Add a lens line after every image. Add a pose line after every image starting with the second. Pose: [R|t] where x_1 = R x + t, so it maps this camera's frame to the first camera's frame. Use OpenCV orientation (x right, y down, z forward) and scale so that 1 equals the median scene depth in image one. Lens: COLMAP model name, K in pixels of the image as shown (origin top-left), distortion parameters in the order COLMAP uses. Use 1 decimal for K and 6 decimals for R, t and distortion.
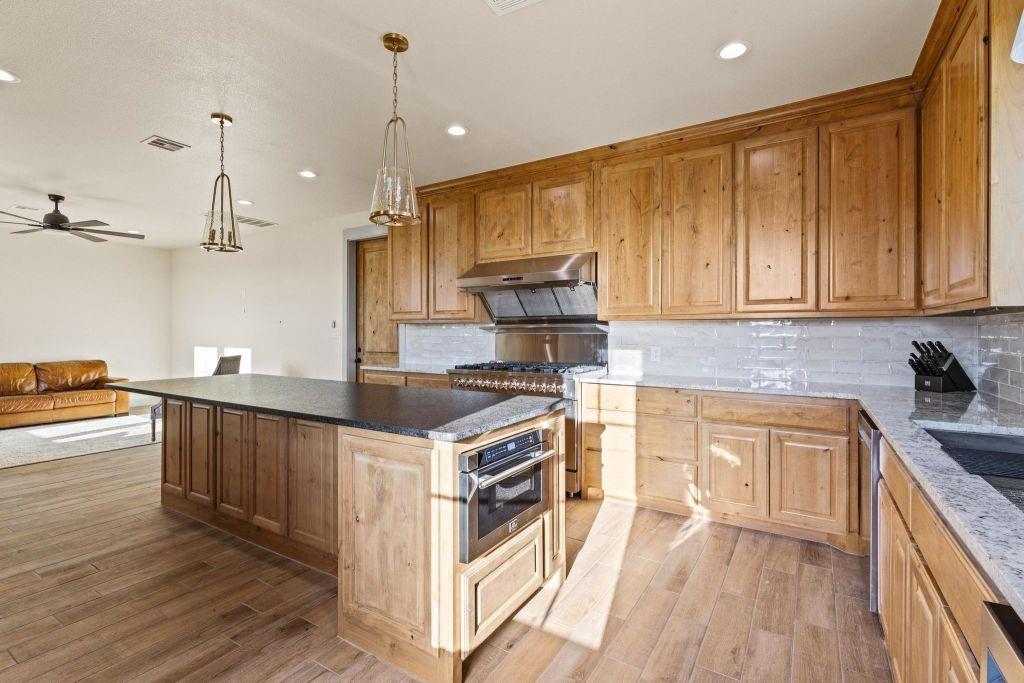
lens RADIAL K [[465.9, 0, 518.2], [0, 465.9, 336.0], [0, 0, 1]] dist [0.001179, -0.000796]
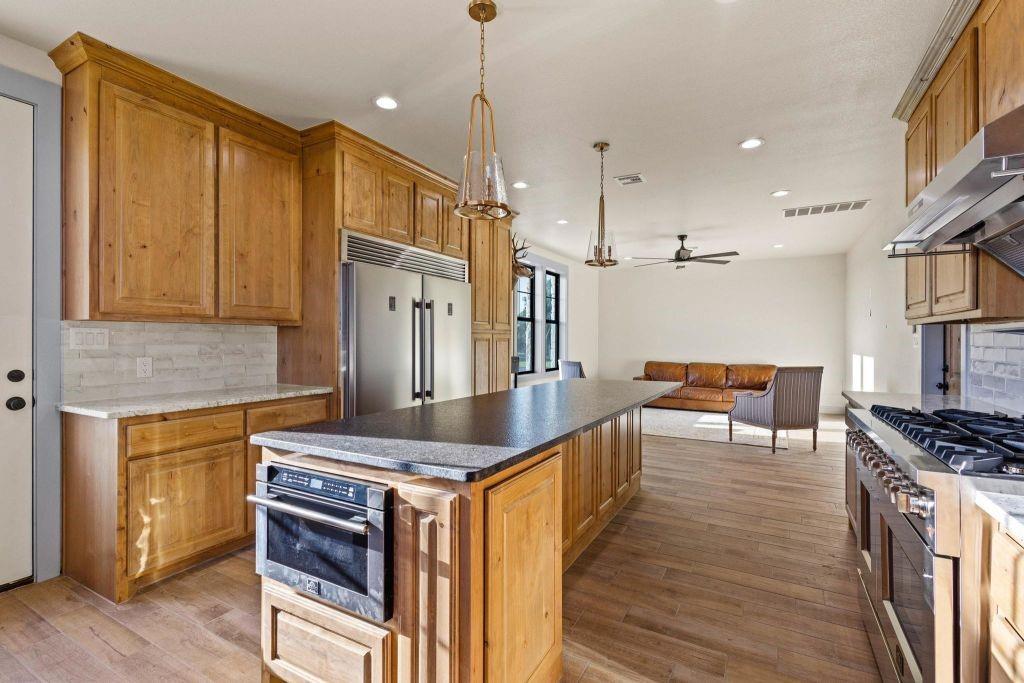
lens RADIAL K [[465.9, 0, 515.9], [0, 465.9, 343.0], [0, 0, 1]] dist [0.001179, -0.000796]
pose [[0.047263, 0.003751, -0.998875, 0.743370], [-0.005867, 0.999977, 0.003478, -0.006095], [0.998865, 0.005697, 0.047284, 1.223740]]
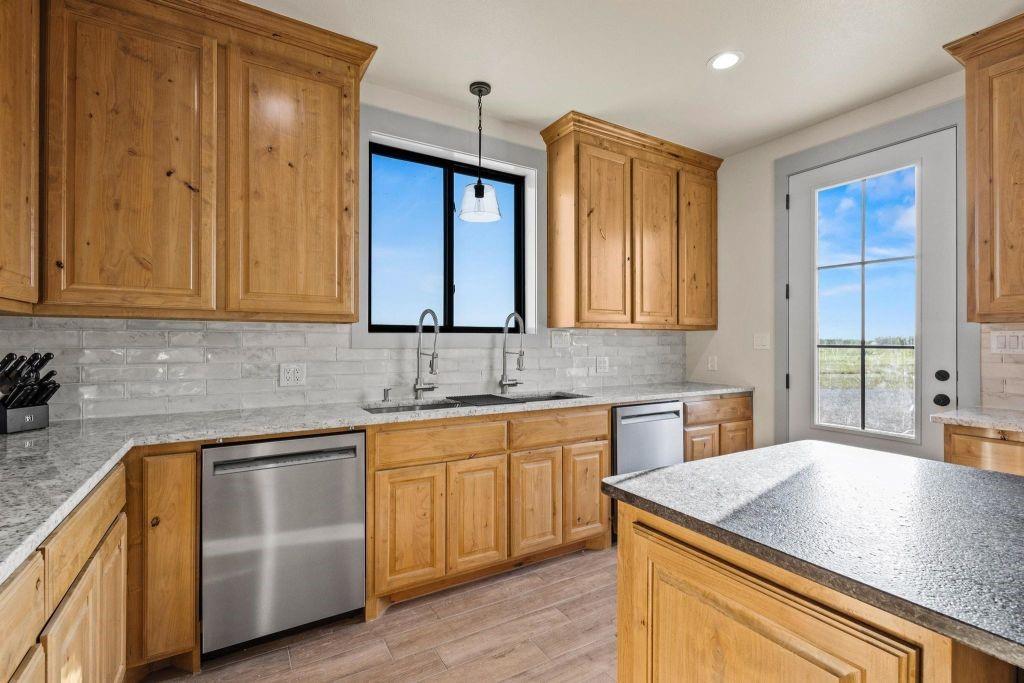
lens RADIAL K [[465.9, 0, 508.8], [0, 465.9, 340.8], [0, 0, 1]] dist [0.001179, -0.000796]
pose [[-0.881808, -0.002211, 0.471603, -0.026692], [-0.001500, 0.999997, 0.001883, -0.010607], [-0.471606, 0.000953, -0.881809, 1.760691]]
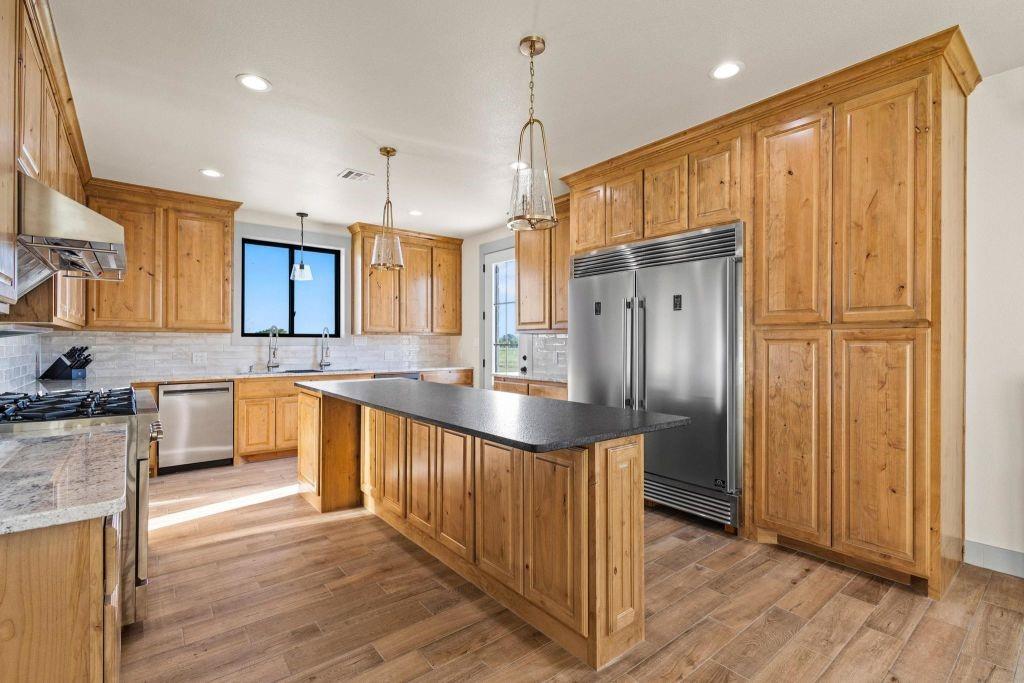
lens RADIAL K [[465.9, 0, 507.8], [0, 465.9, 340.1], [0, 0, 1]] dist [0.001179, -0.000796]
pose [[-0.941337, -0.002255, 0.337460, -1.348538], [-0.002899, 0.999995, -0.001404, -0.016492], [-0.337455, -0.002300, -0.941339, 2.741433]]
